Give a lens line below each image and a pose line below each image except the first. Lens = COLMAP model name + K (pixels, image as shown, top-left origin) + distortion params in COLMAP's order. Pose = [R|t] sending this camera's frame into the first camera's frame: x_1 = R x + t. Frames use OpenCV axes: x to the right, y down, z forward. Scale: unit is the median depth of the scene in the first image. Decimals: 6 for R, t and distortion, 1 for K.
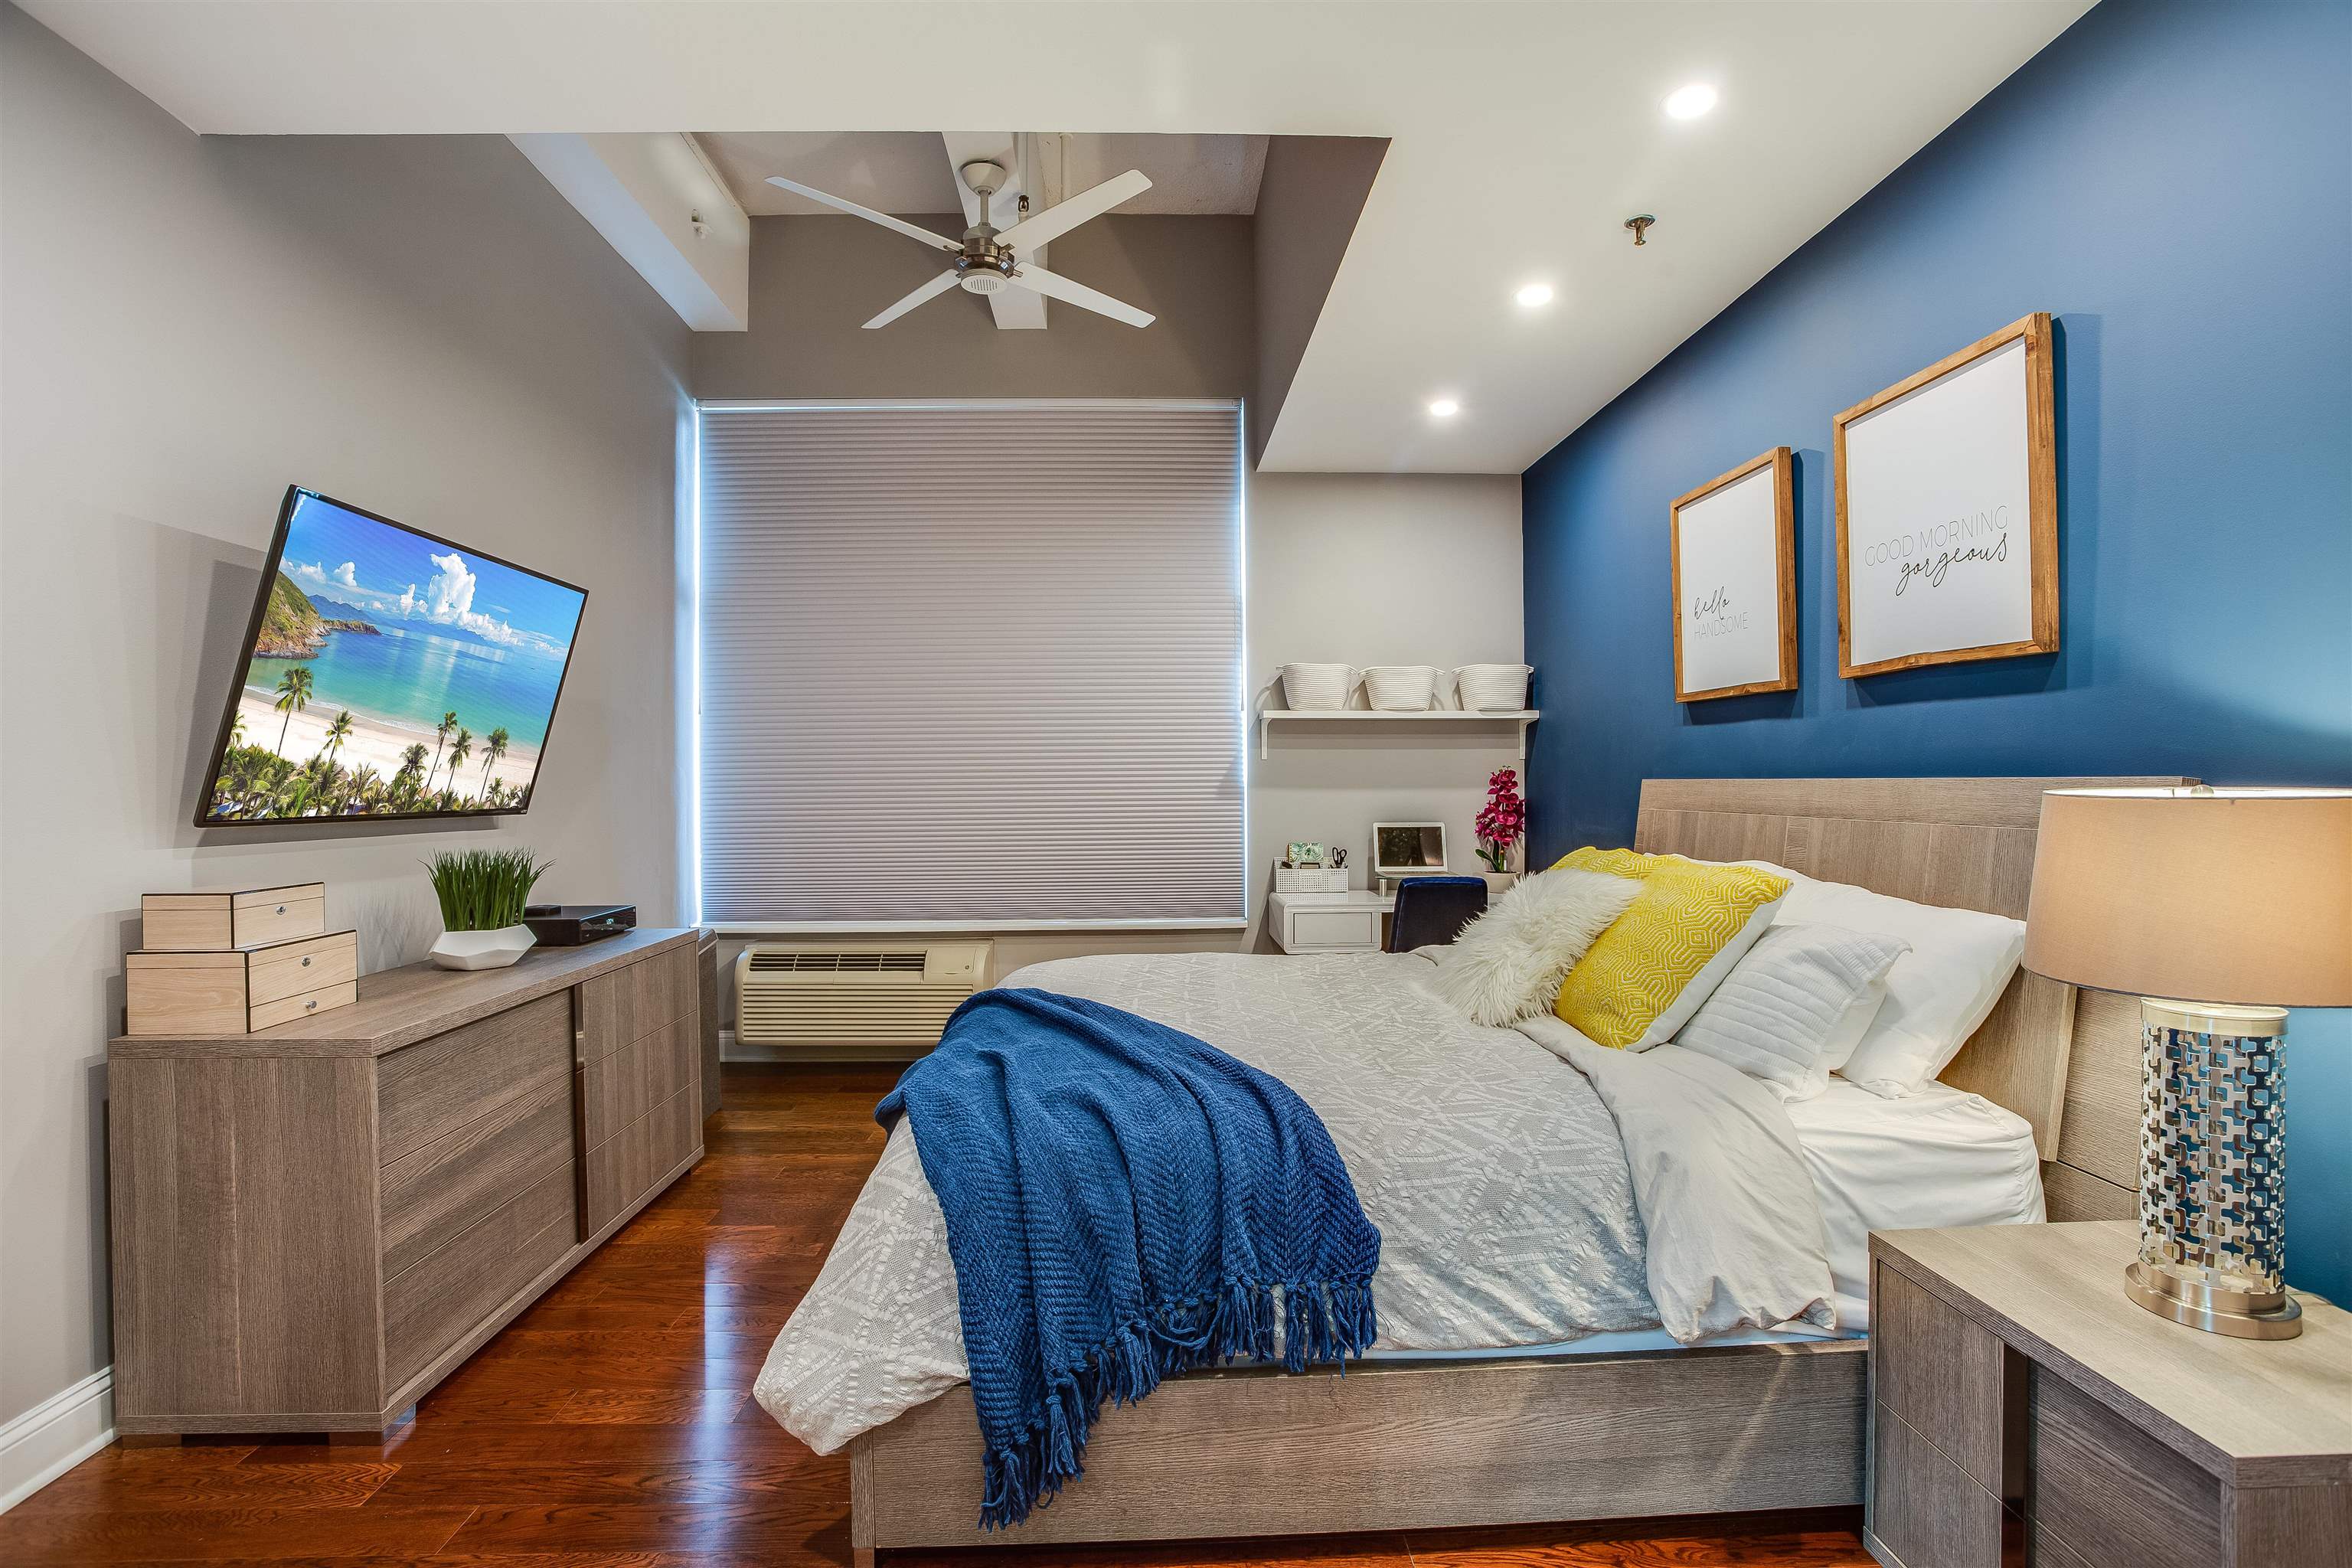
lens RADIAL K [[1156.5, 0, 1179.8], [0, 1156.5, 774.8], [0, 0, 1]] dist [-0.033013, 0.012140]
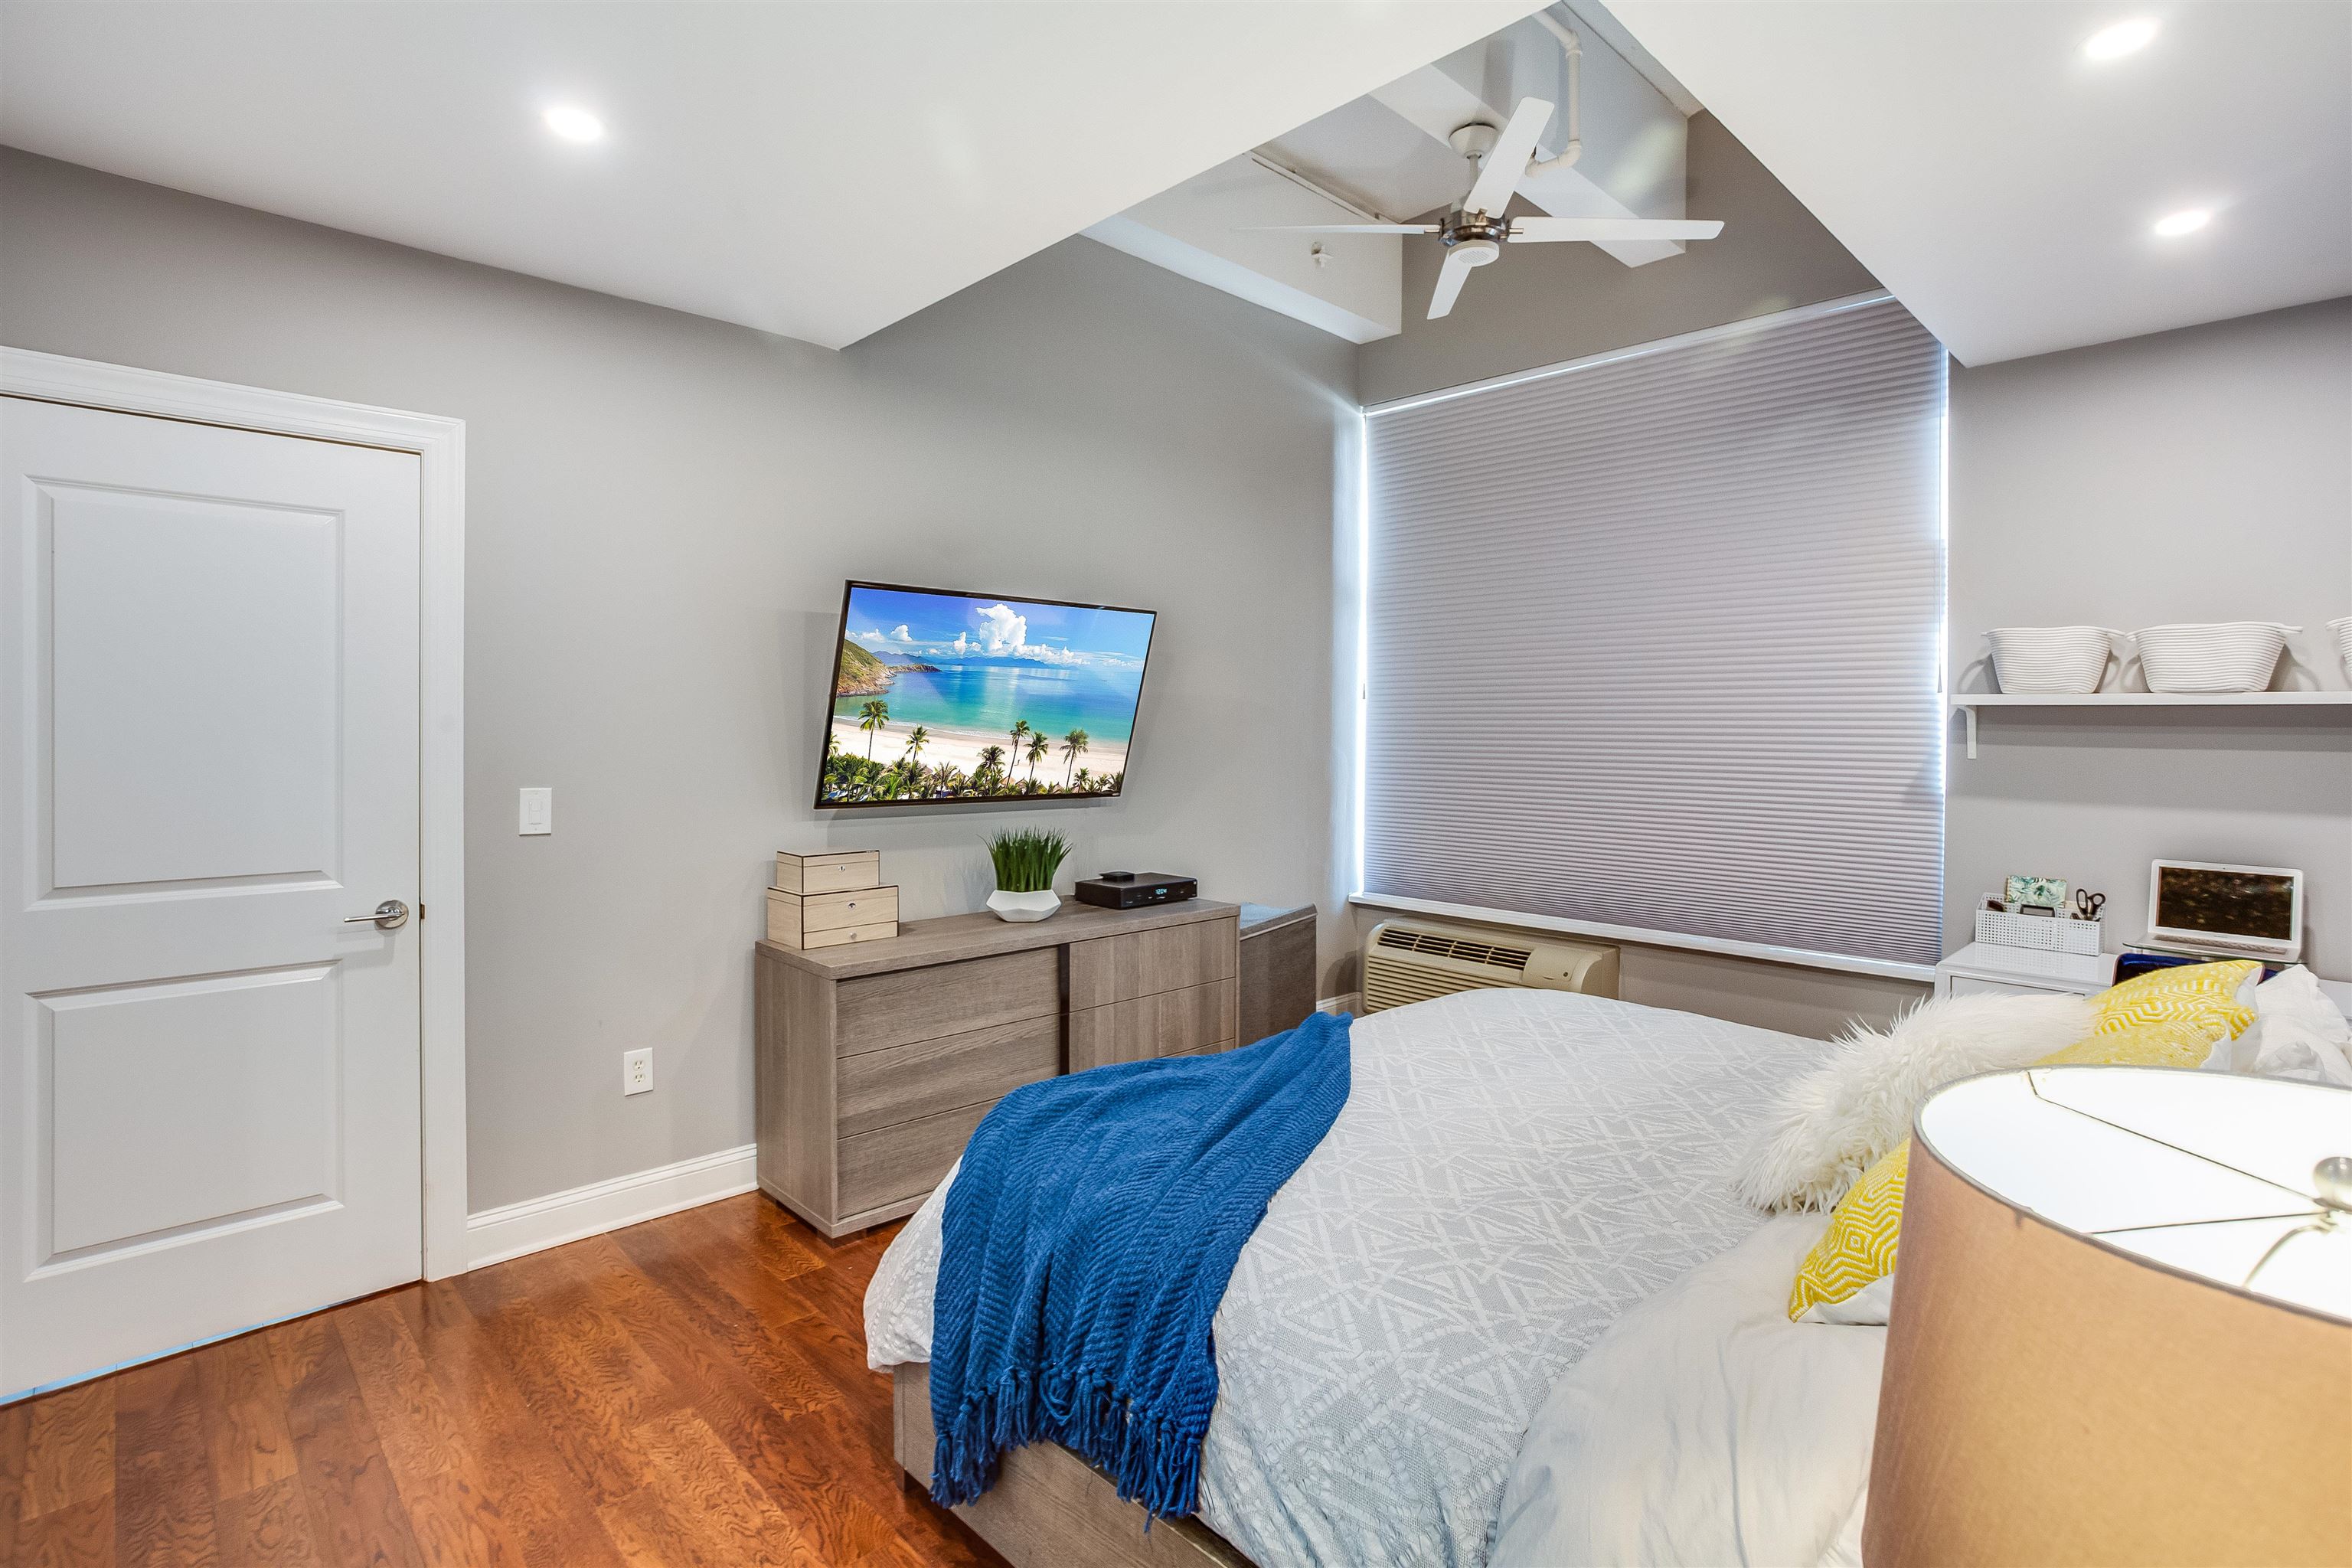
lens RADIAL K [[1156.5, 0, 1189.8], [0, 1156.5, 733.3], [0, 0, 1]] dist [-0.033013, 0.012140]
pose [[0.676202, 0.018526, -0.736483, 0.594754], [-0.008245, 0.999811, 0.017580, -0.083300], [0.736670, -0.005815, 0.676227, 0.315670]]
